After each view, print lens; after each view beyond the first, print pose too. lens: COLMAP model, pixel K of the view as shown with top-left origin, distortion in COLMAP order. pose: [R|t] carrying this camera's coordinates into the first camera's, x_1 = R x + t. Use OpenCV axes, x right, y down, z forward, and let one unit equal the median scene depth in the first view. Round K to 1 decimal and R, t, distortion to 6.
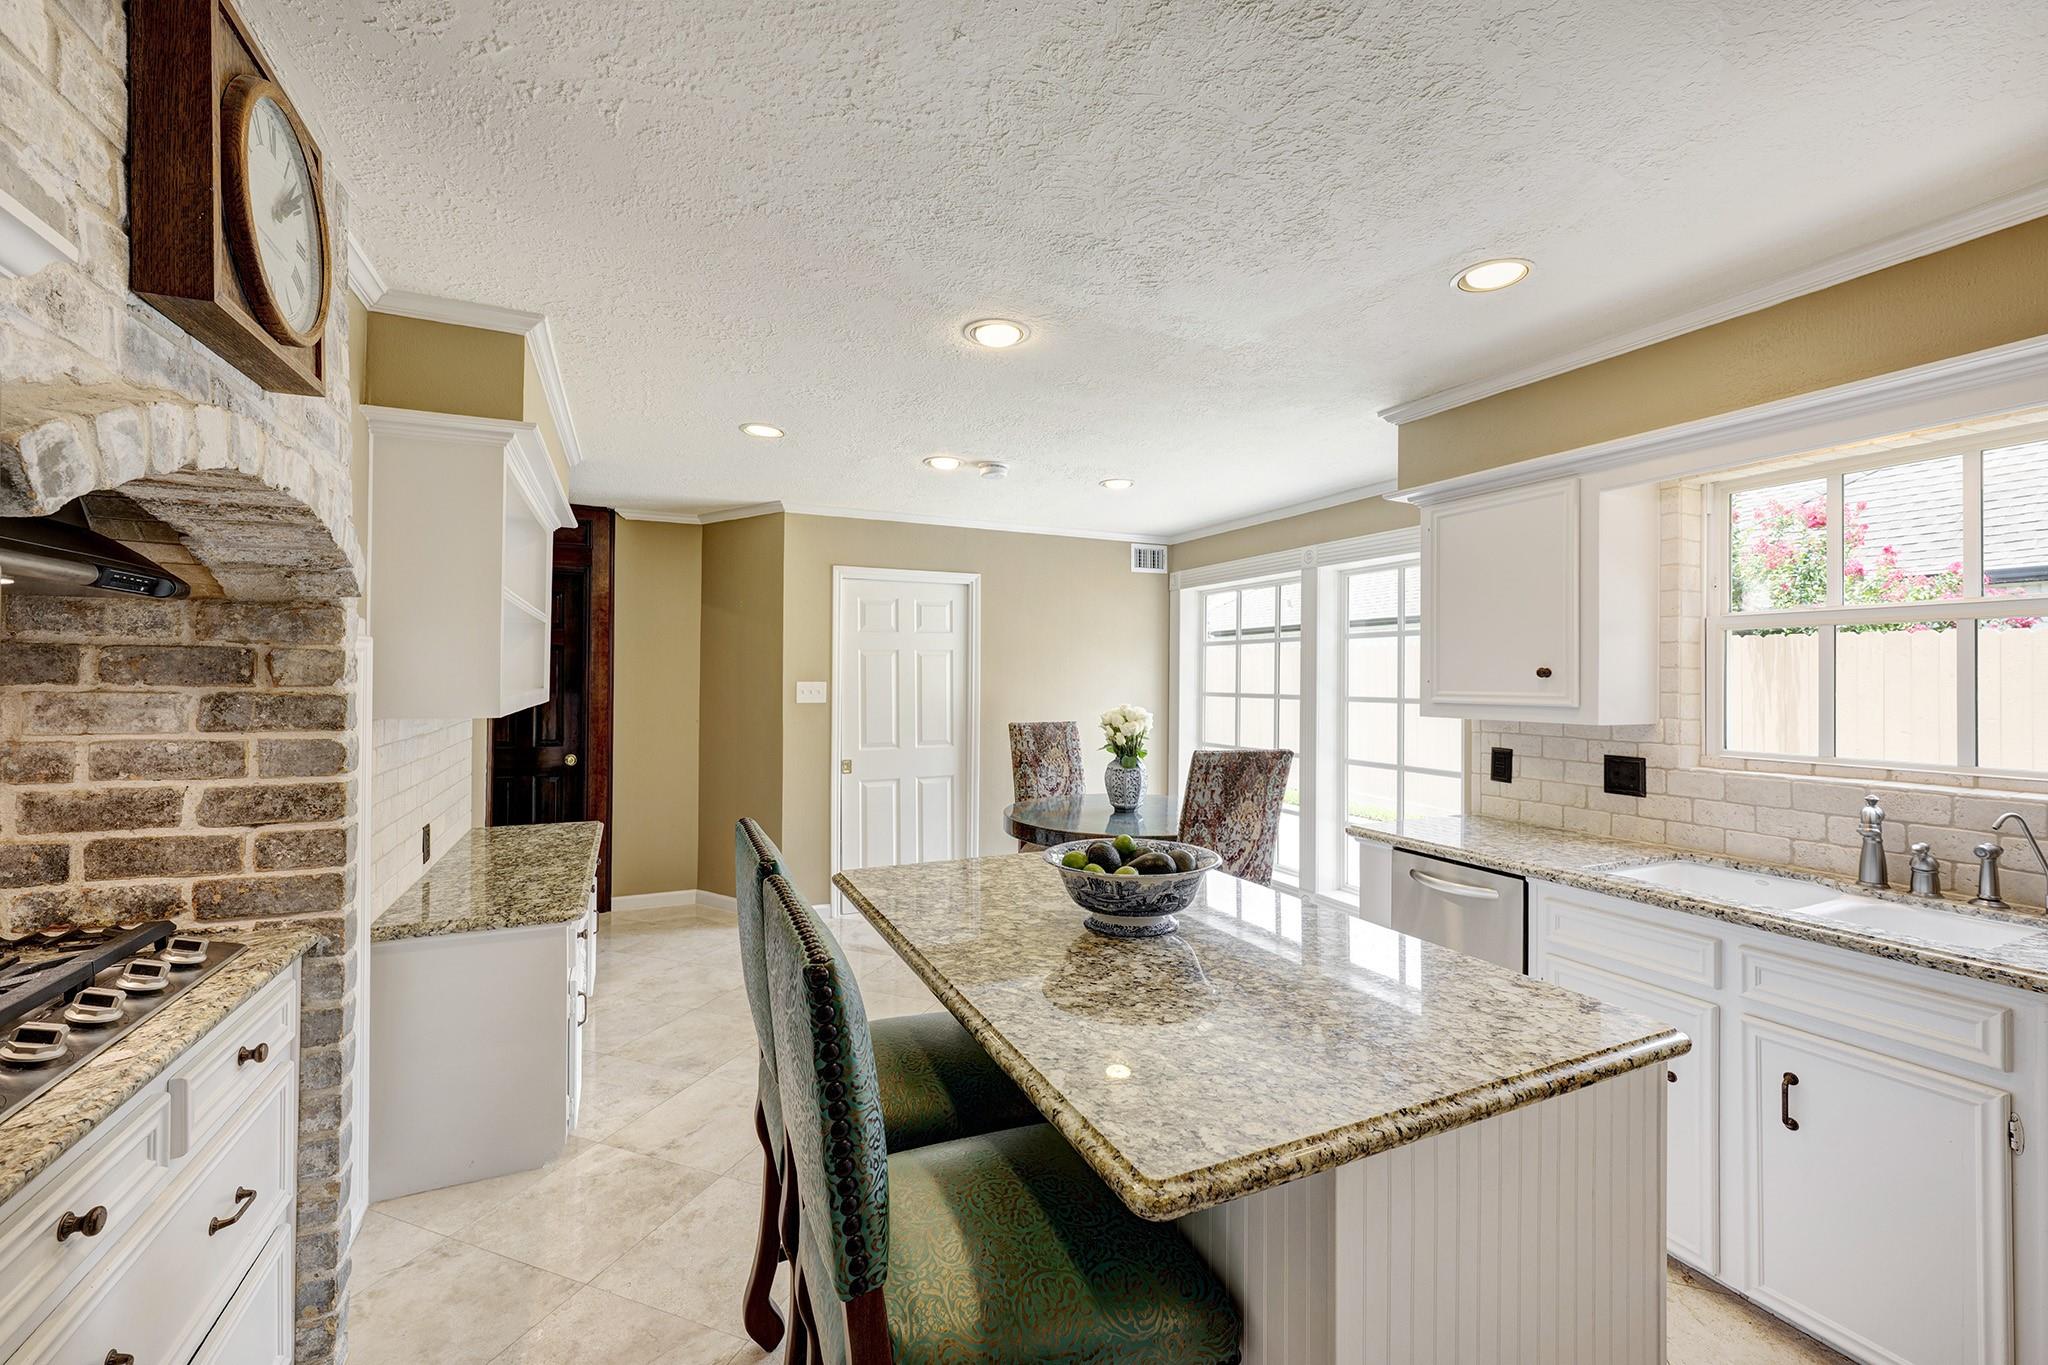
lens RADIAL K [[840.9, 0, 1018.4], [0, 840.9, 671.4], [0, 0, 1]] dist [0.001597, -0.000103]
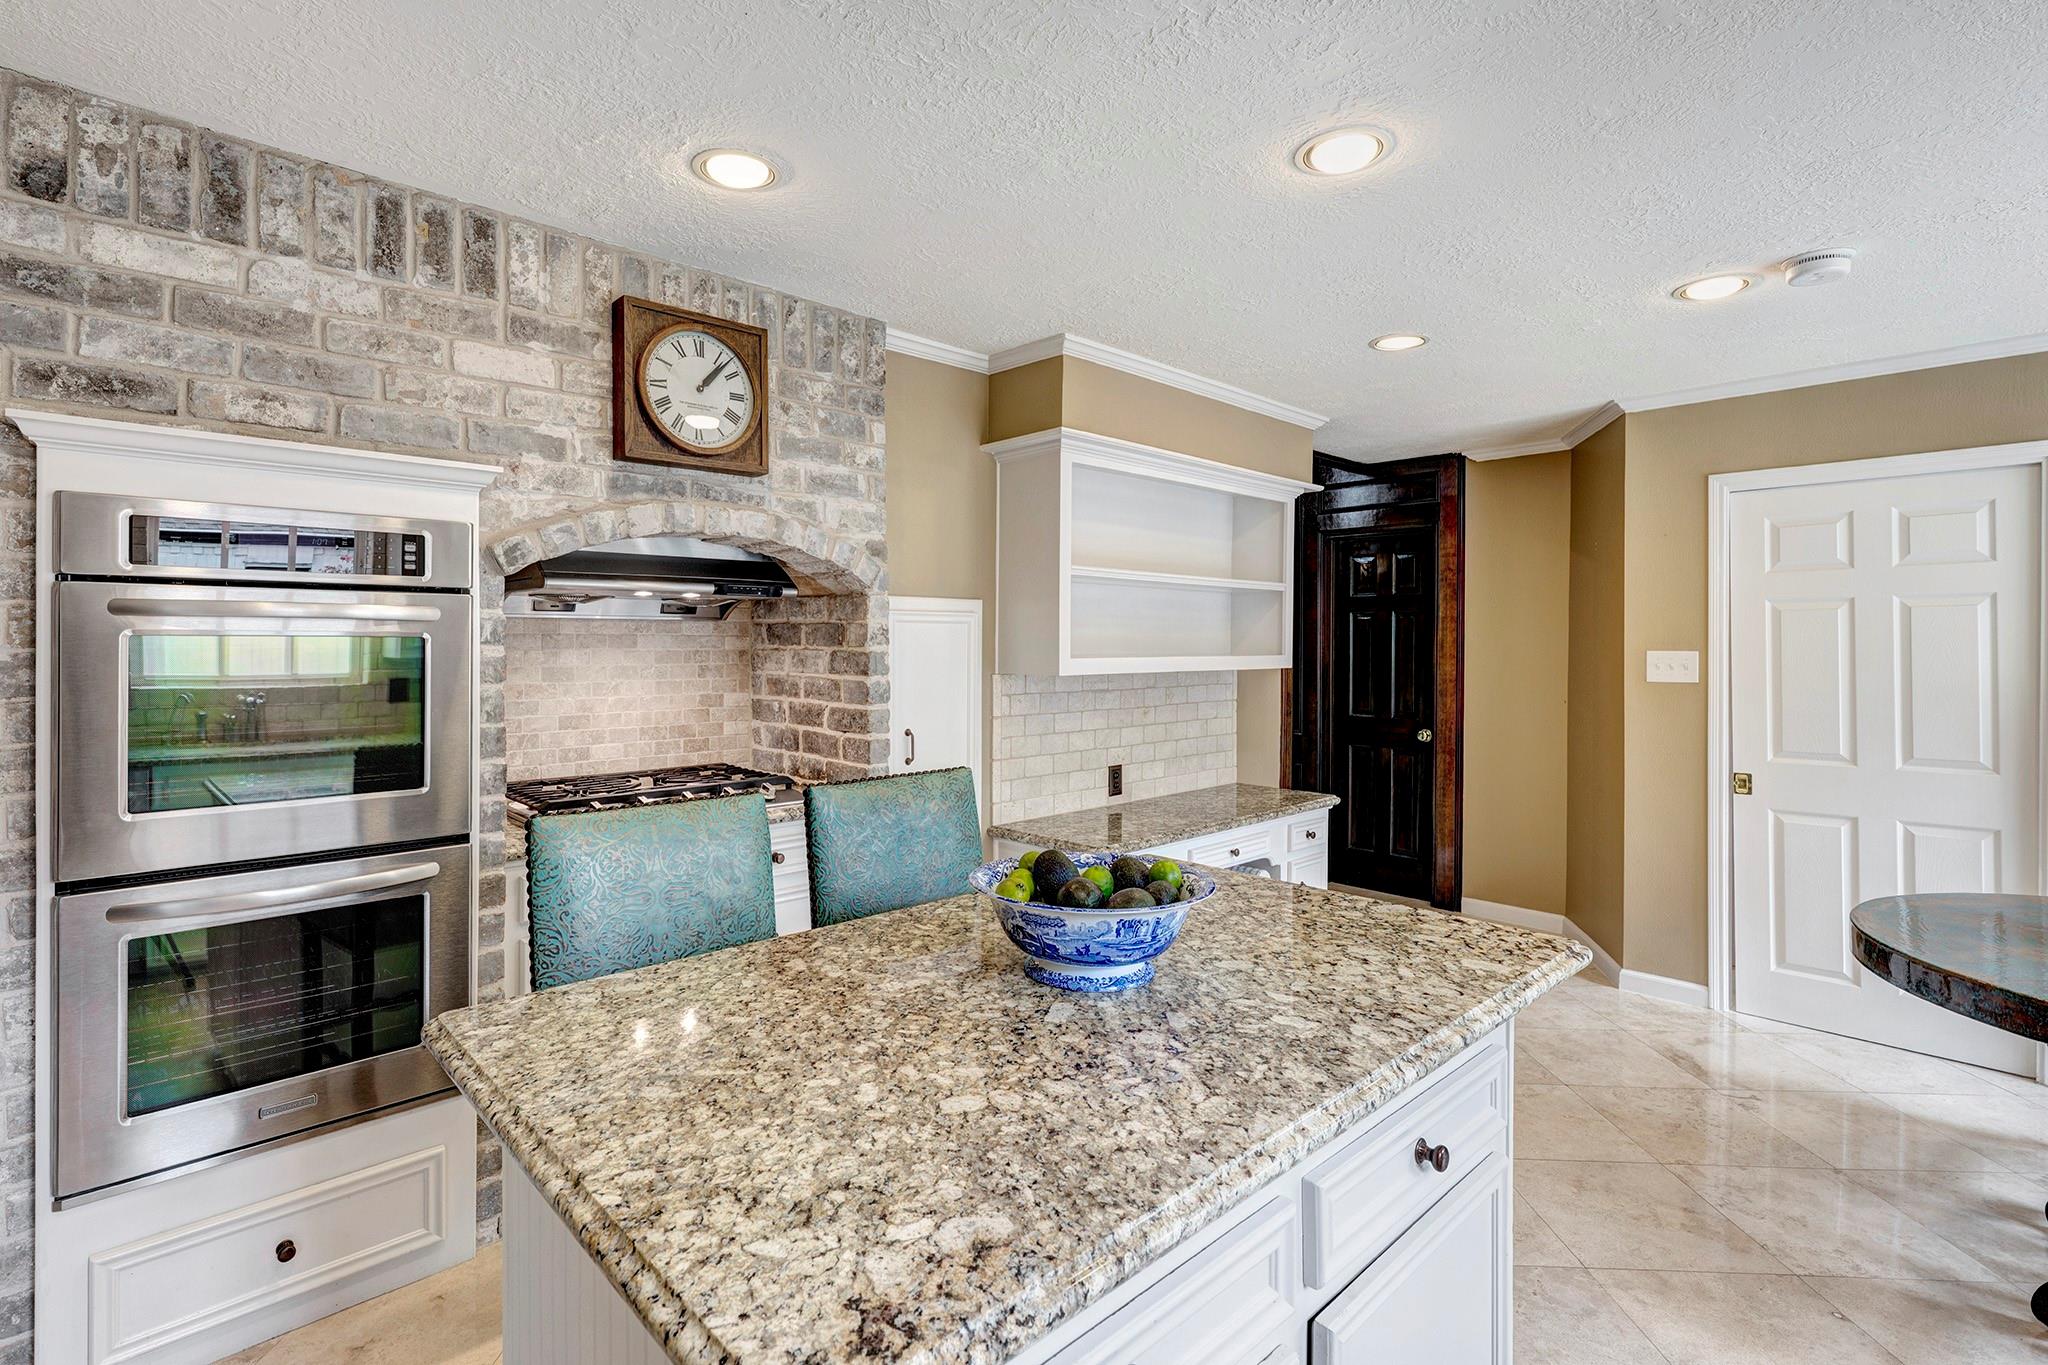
lens RADIAL K [[936.2, 0, 967.7], [0, 936.2, 644.3], [0, 0, 1]] dist [-0.000252, 0.000051]
pose [[0.310422, -0.003025, -0.950594, 0.954224], [0.004030, 0.999990, -0.001866, 0.018018], [0.950590, -0.003252, 0.310431, 0.705069]]
